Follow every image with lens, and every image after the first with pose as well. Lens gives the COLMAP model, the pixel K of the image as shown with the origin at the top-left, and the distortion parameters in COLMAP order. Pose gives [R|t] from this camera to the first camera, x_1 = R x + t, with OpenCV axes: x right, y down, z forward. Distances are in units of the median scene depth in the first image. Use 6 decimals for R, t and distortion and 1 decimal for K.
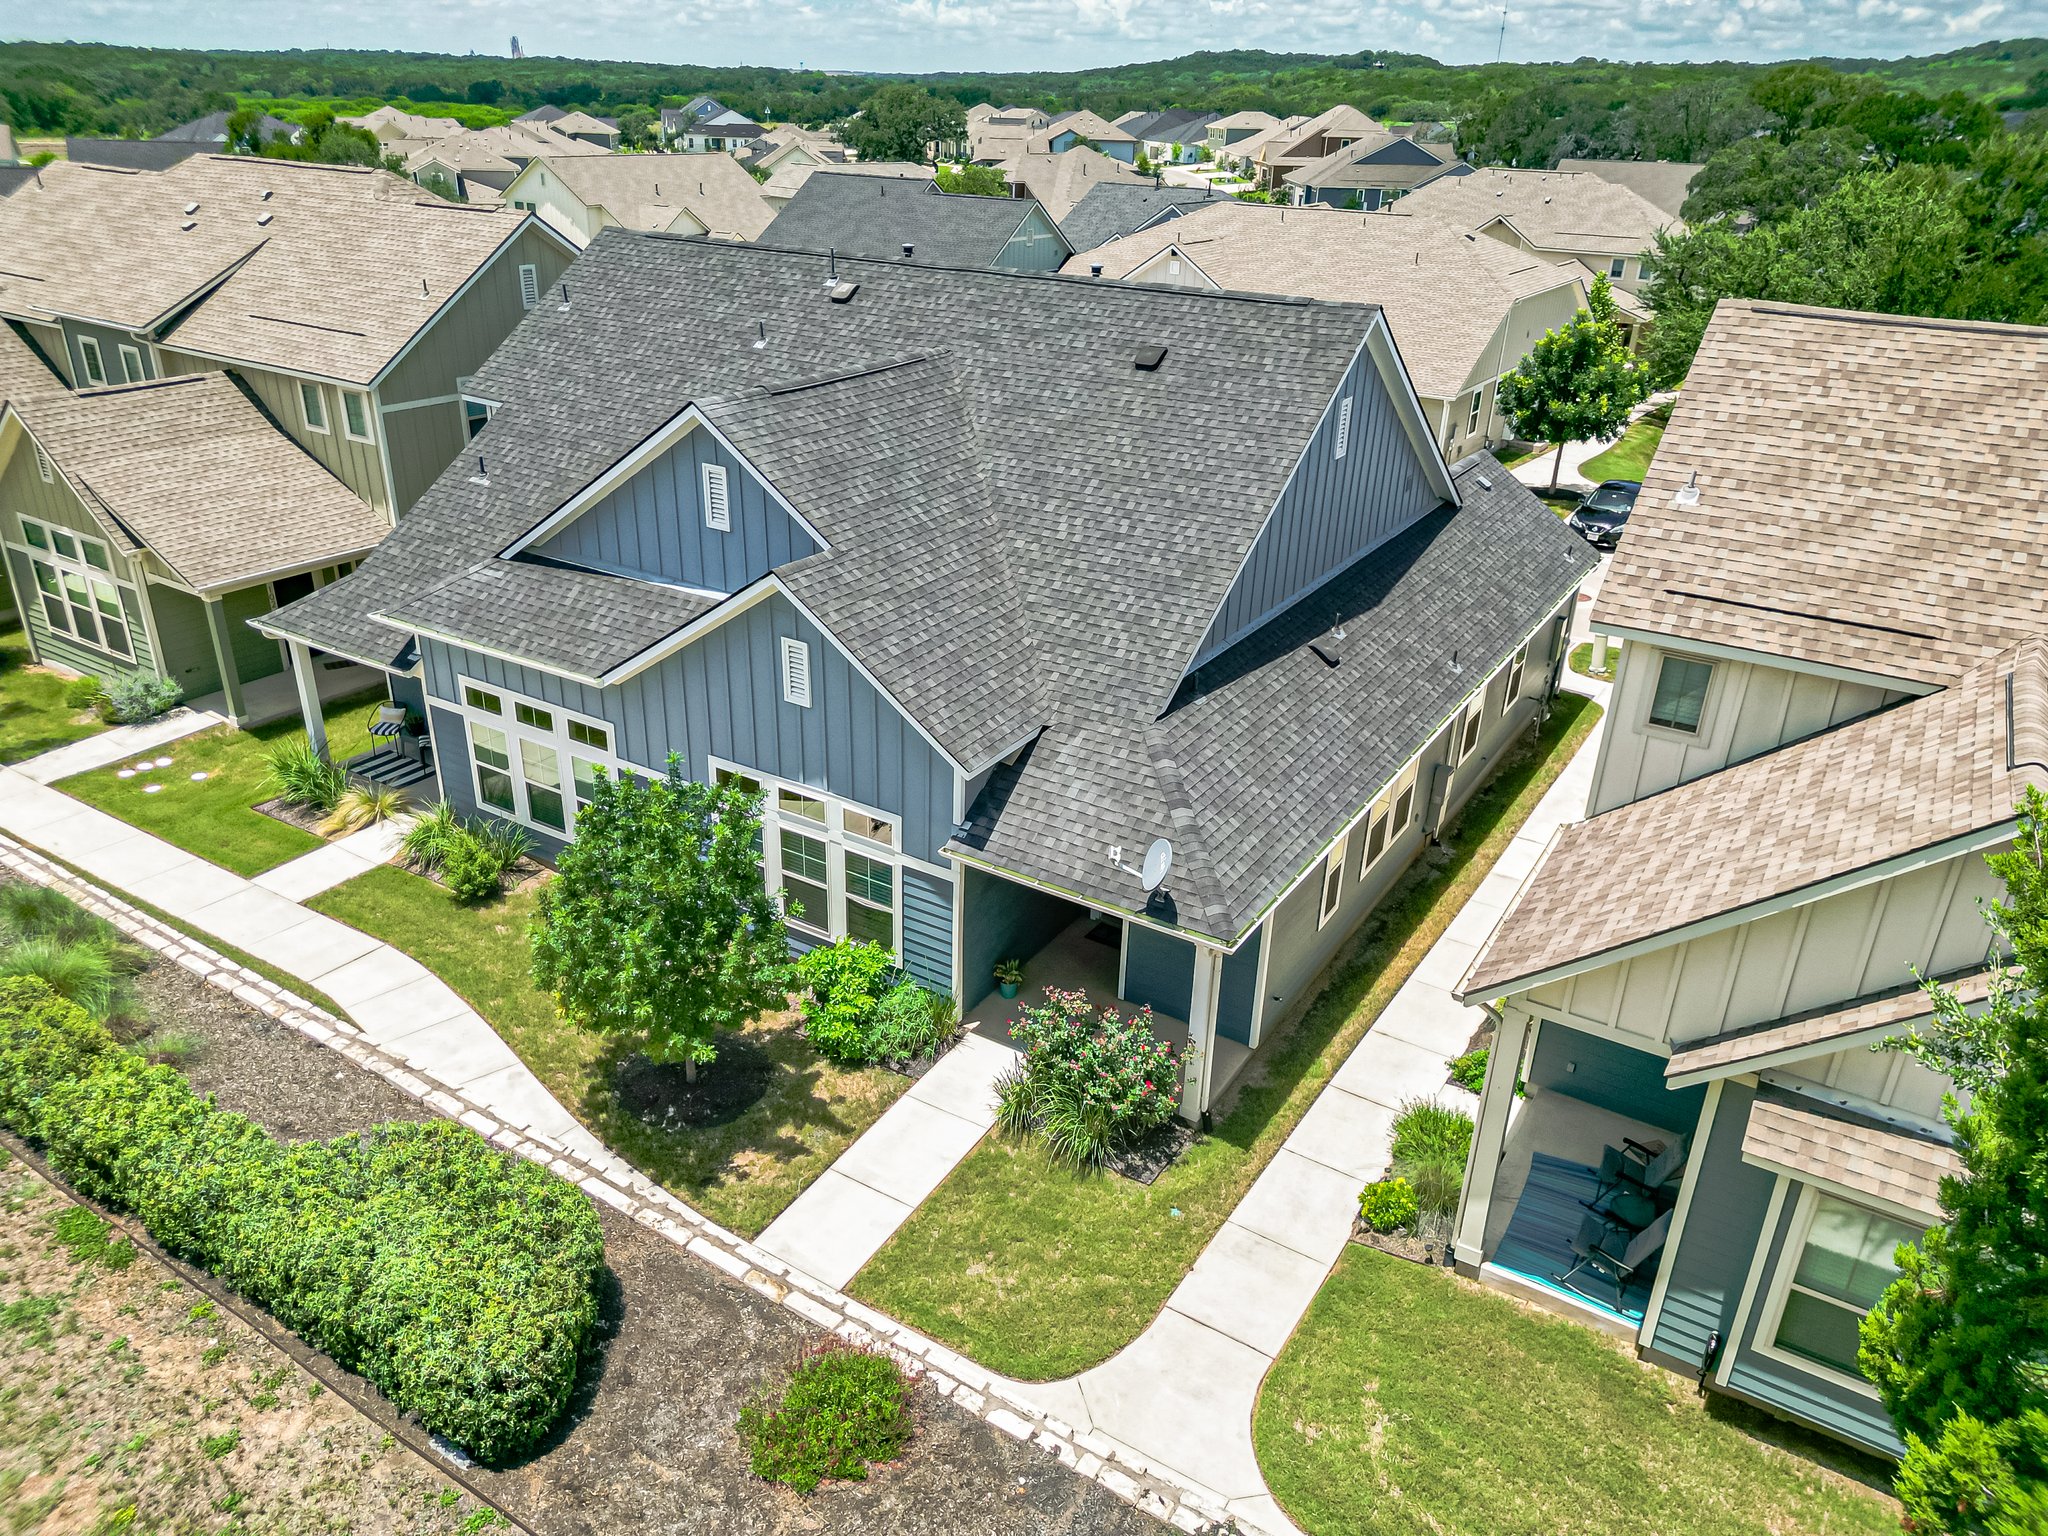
lens RADIAL K [[1441.9, 0, 1041.9], [0, 1441.9, 786.4], [0, 0, 1]] dist [0.052024, -0.024984]
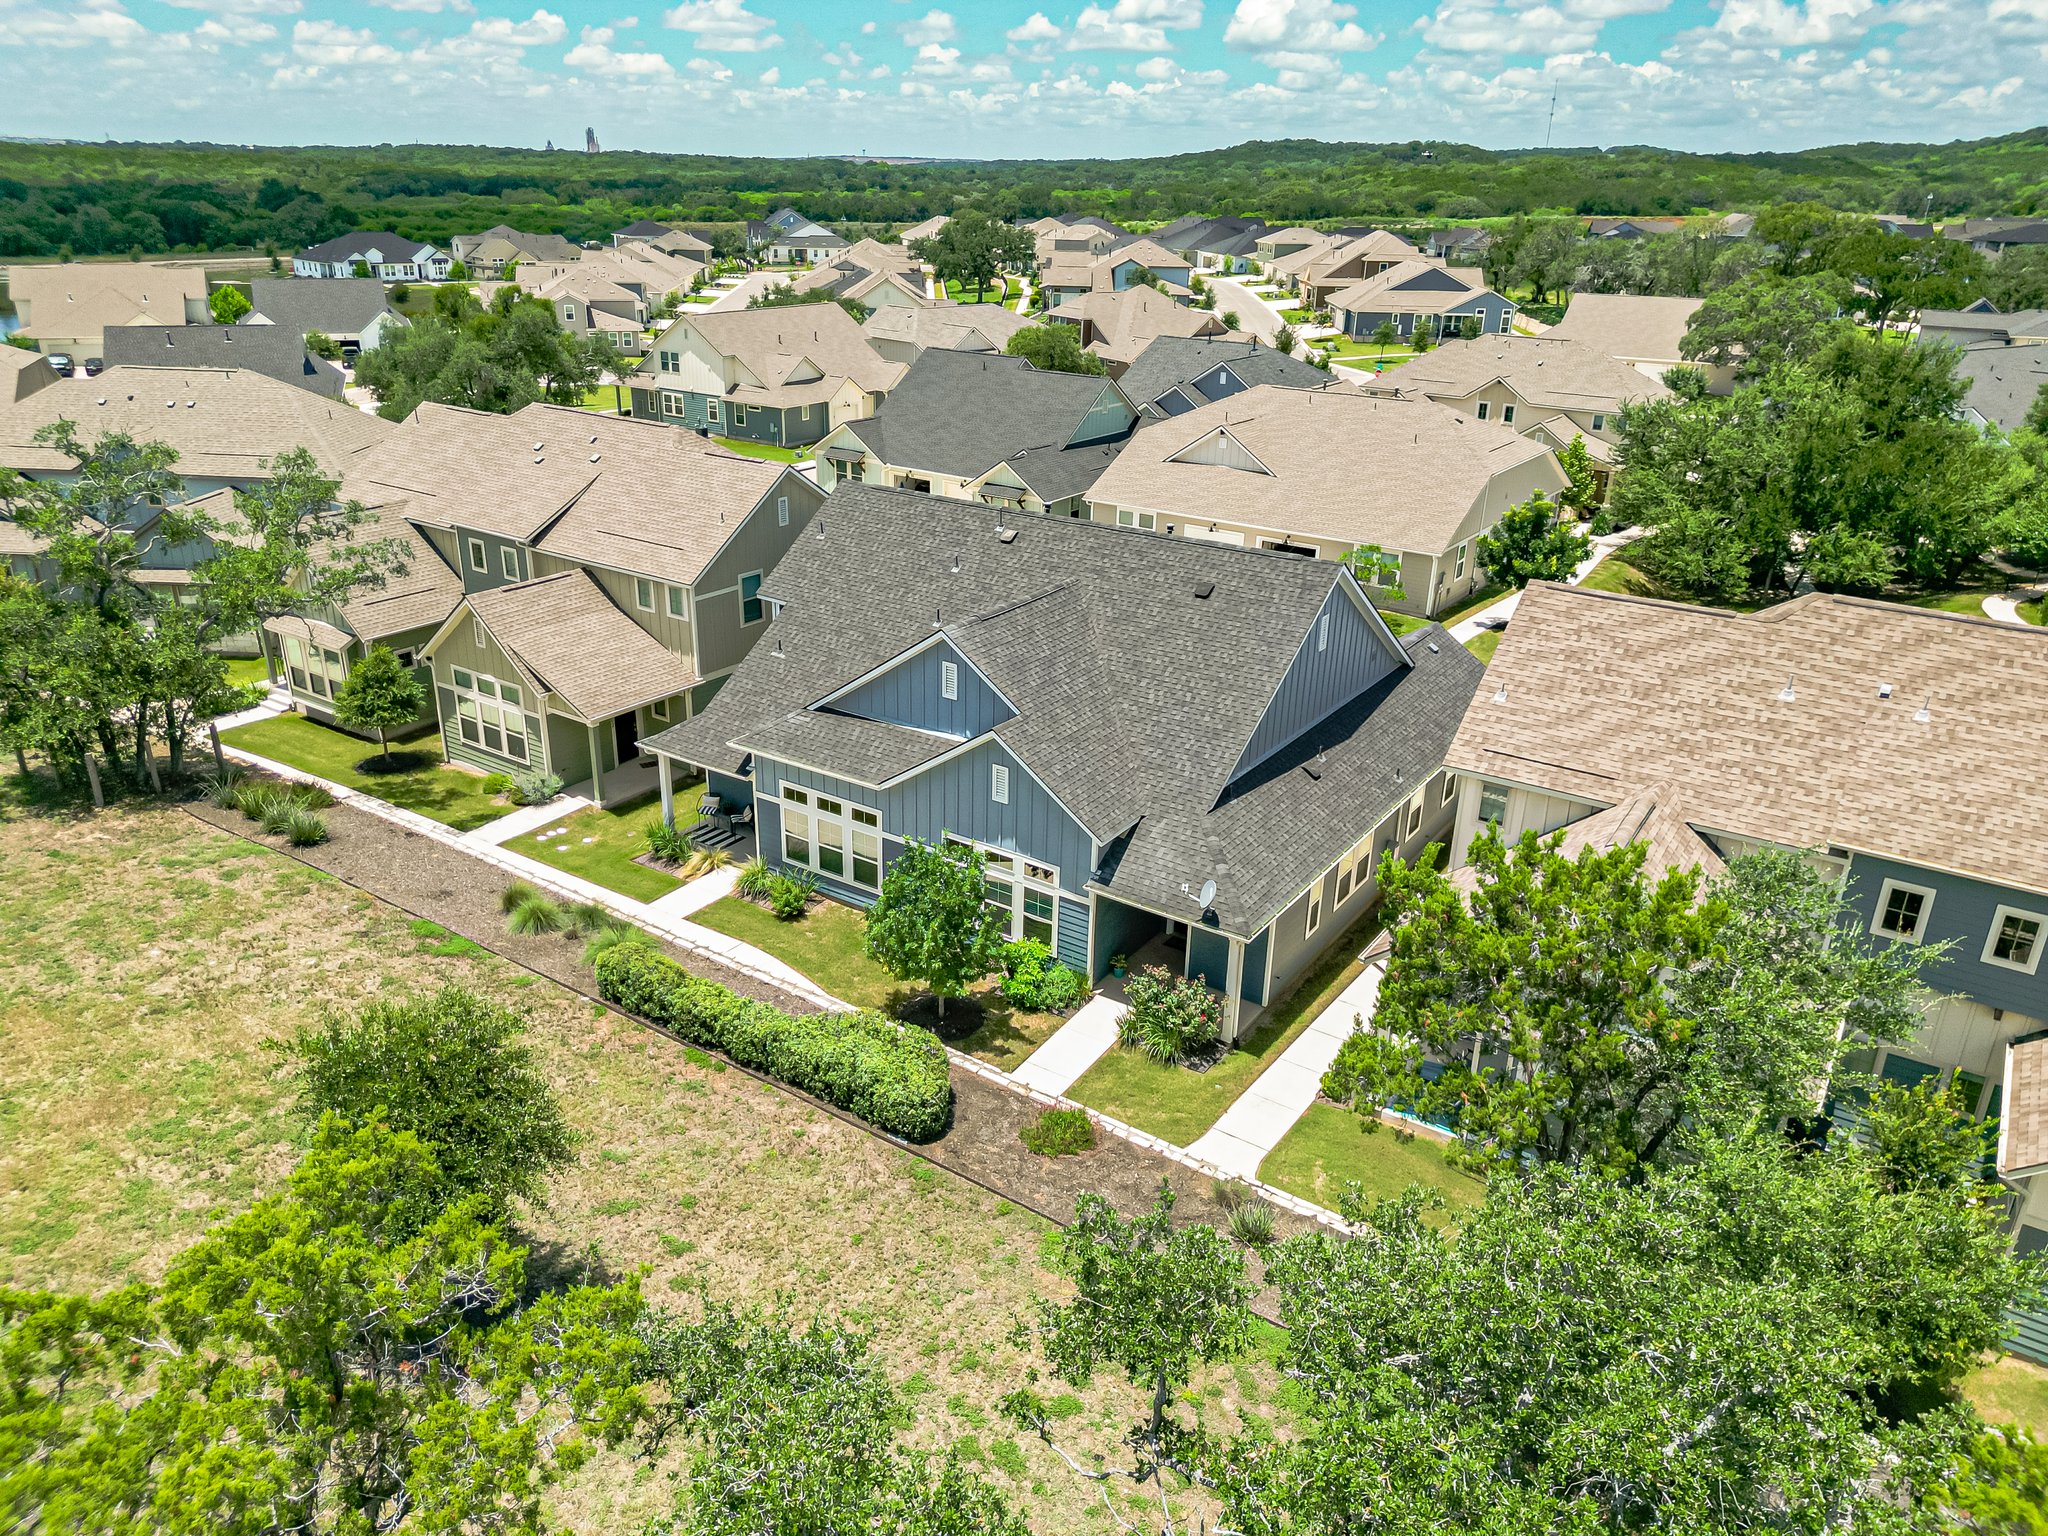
lens RADIAL K [[1441.9, 0, 1010.3], [0, 1441.9, 772.9], [0, 0, 1]] dist [0.052024, -0.024984]
pose [[0.998355, 0.006592, -0.056953, -0.050072], [-0.009709, 0.998460, -0.054618, 0.002077], [0.056505, 0.055081, 0.996882, -0.632024]]
